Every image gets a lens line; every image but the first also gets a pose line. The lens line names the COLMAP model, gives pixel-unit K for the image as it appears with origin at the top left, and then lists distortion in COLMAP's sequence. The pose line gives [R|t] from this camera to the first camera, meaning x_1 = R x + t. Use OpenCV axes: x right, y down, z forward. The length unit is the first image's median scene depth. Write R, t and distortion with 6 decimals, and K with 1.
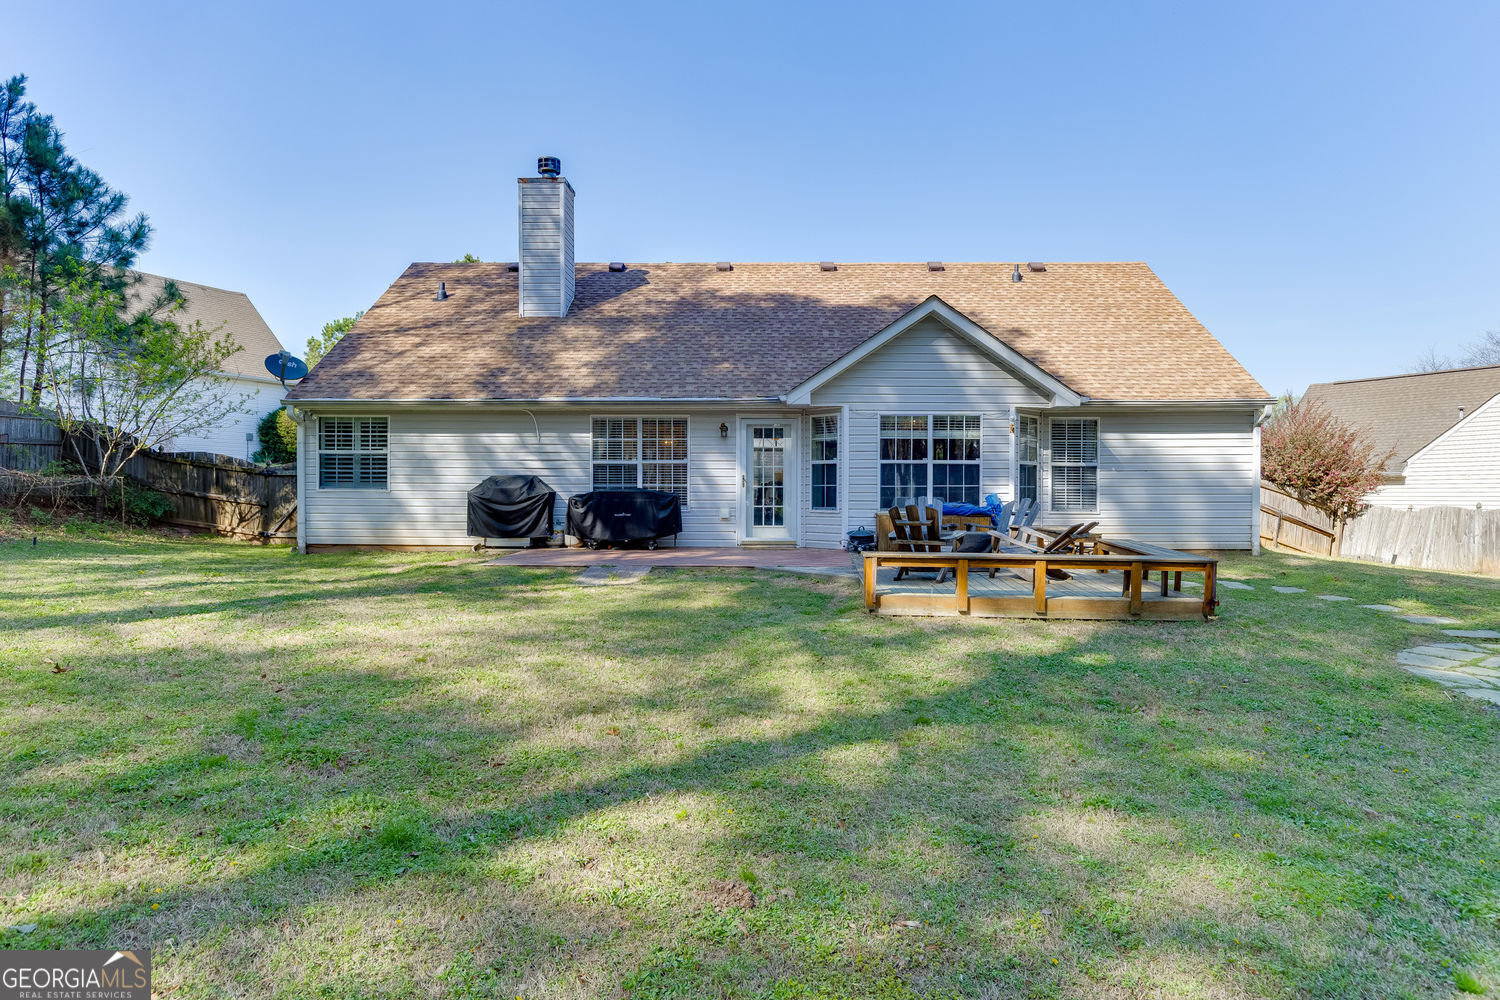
lens RADIAL K [[908.8, 0, 750.0], [0, 908.8, 500.0], [0, 0, 1]] dist [0.000300, -0.000160]
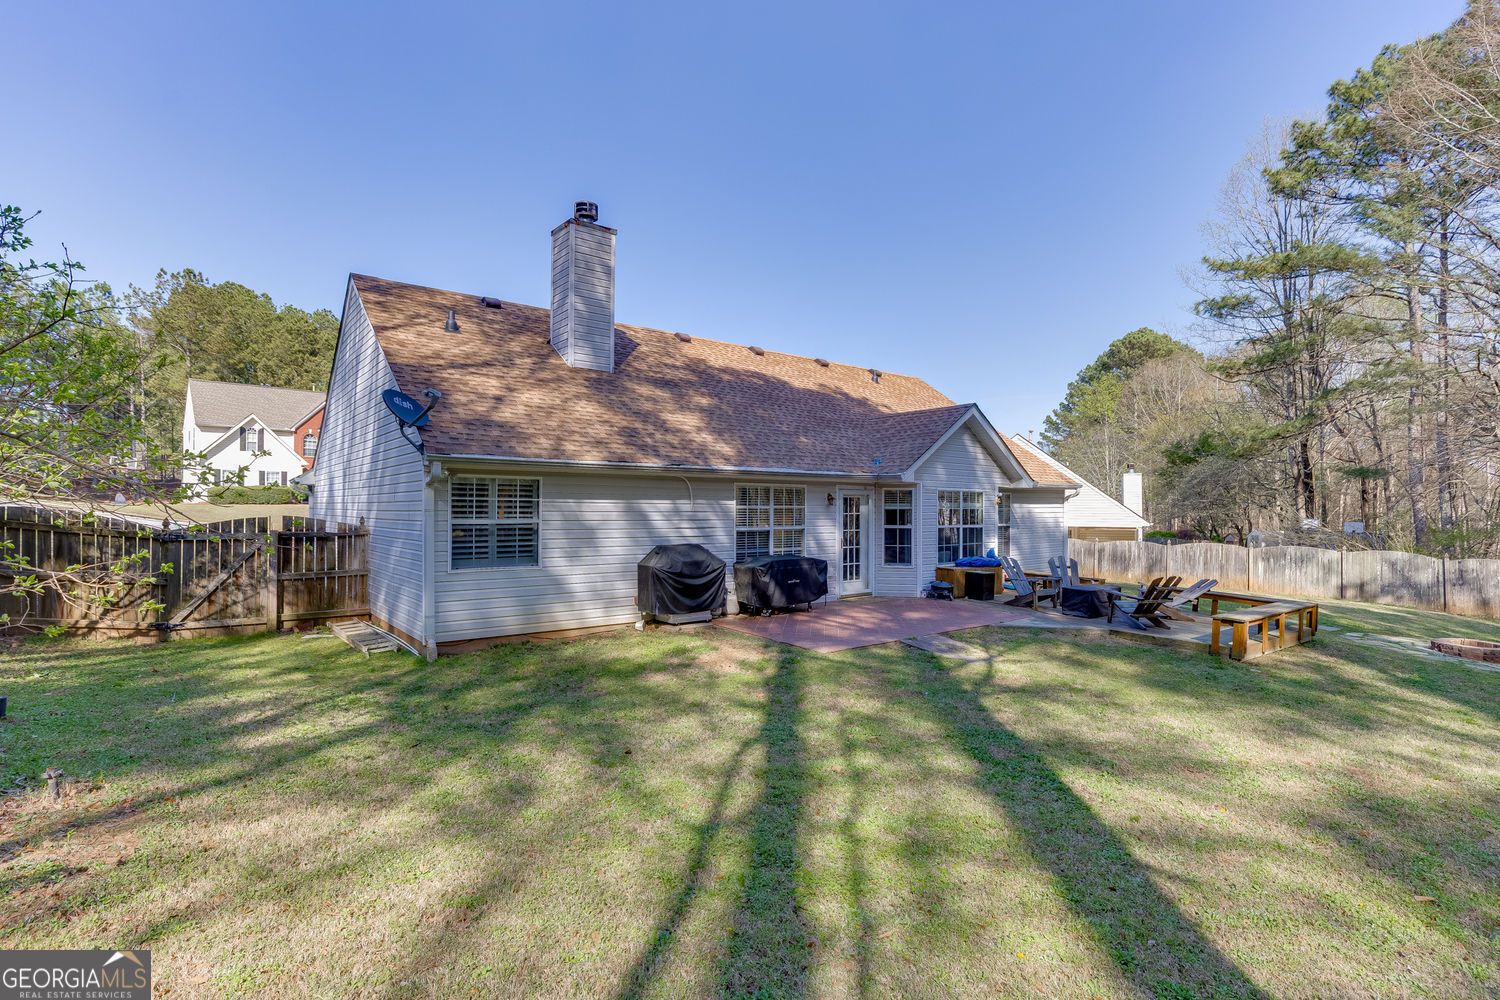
lens RADIAL K [[704.9, 0, 749.9], [0, 704.9, 505.3], [0, 0, 1]] dist [-0.000558, 0.000017]
pose [[0.769666, 0.002041, 0.638443, -0.670160], [0.001119, 0.999989, -0.004545, -0.064582], [-0.638446, 0.004212, 0.769655, 0.378270]]
